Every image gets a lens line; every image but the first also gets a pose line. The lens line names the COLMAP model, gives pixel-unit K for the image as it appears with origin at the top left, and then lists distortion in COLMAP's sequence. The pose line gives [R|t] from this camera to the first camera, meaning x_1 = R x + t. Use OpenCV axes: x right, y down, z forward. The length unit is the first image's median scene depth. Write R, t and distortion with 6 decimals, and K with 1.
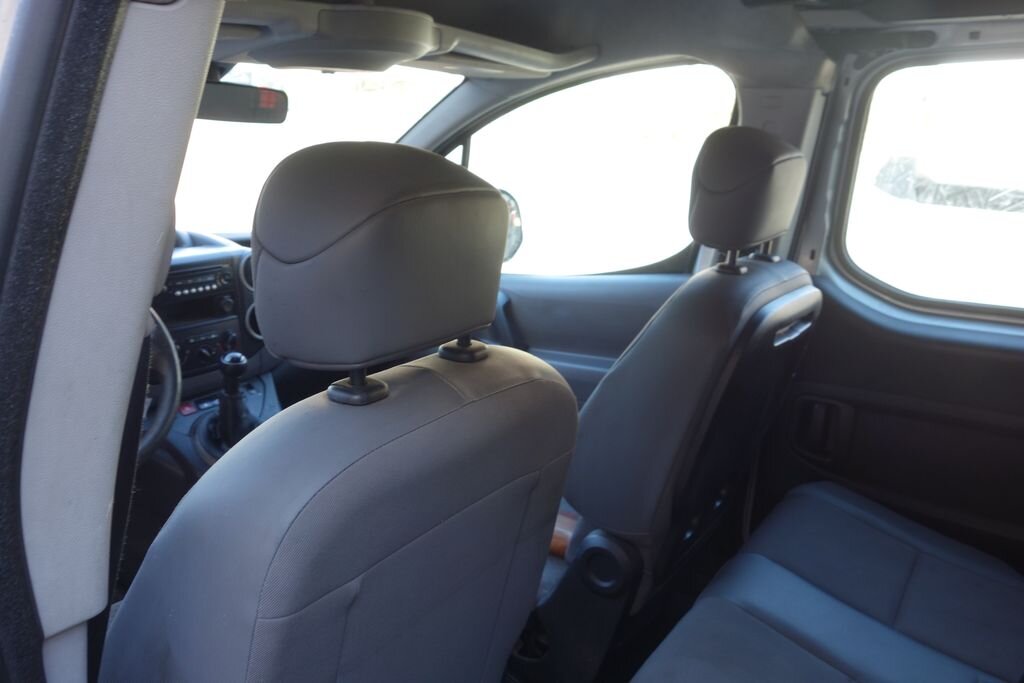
lens RADIAL K [[810.8, 0, 510.4], [0, 810.8, 341.5], [0, 0, 1]] dist [0.007880, -0.008298]
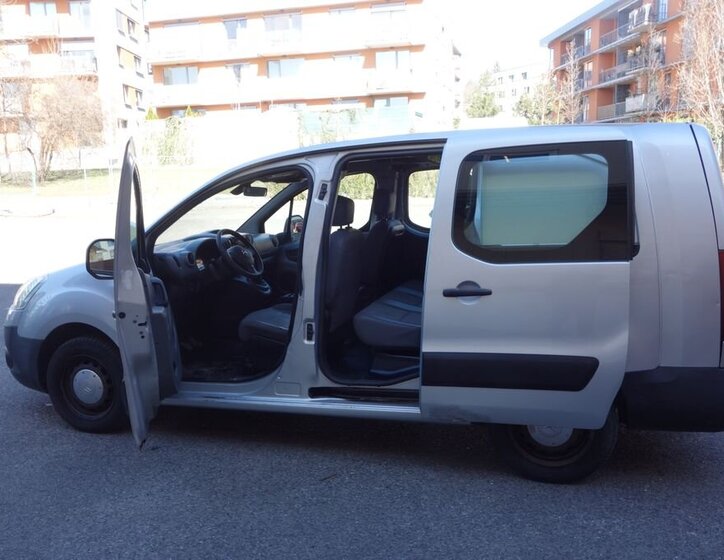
lens RADIAL K [[665.0, 0, 366.6], [0, 665.0, 280.1], [0, 0, 1]] dist [0.004446, 0.000000]
pose [[0.949762, -0.113280, 0.291754, -0.787666], [0.151090, 0.982331, -0.110442, 0.535043], [-0.274088, 0.148975, 0.950096, -2.043938]]
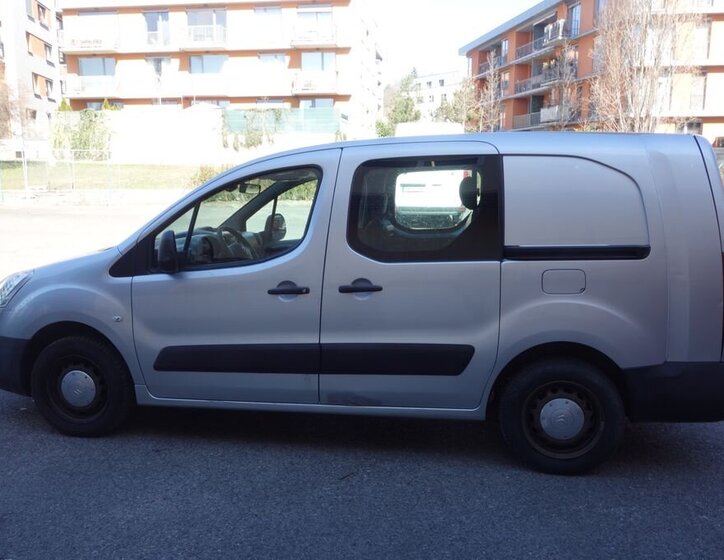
lens RADIAL K [[665.0, 0, 361.5], [0, 665.0, 280.4], [0, 0, 1]] dist [0.004446, 0.000000]
pose [[0.906811, -0.105766, 0.408053, -1.150335], [0.156637, 0.983245, -0.093239, 0.488457], [-0.391355, 0.148466, 0.908185, -1.924283]]
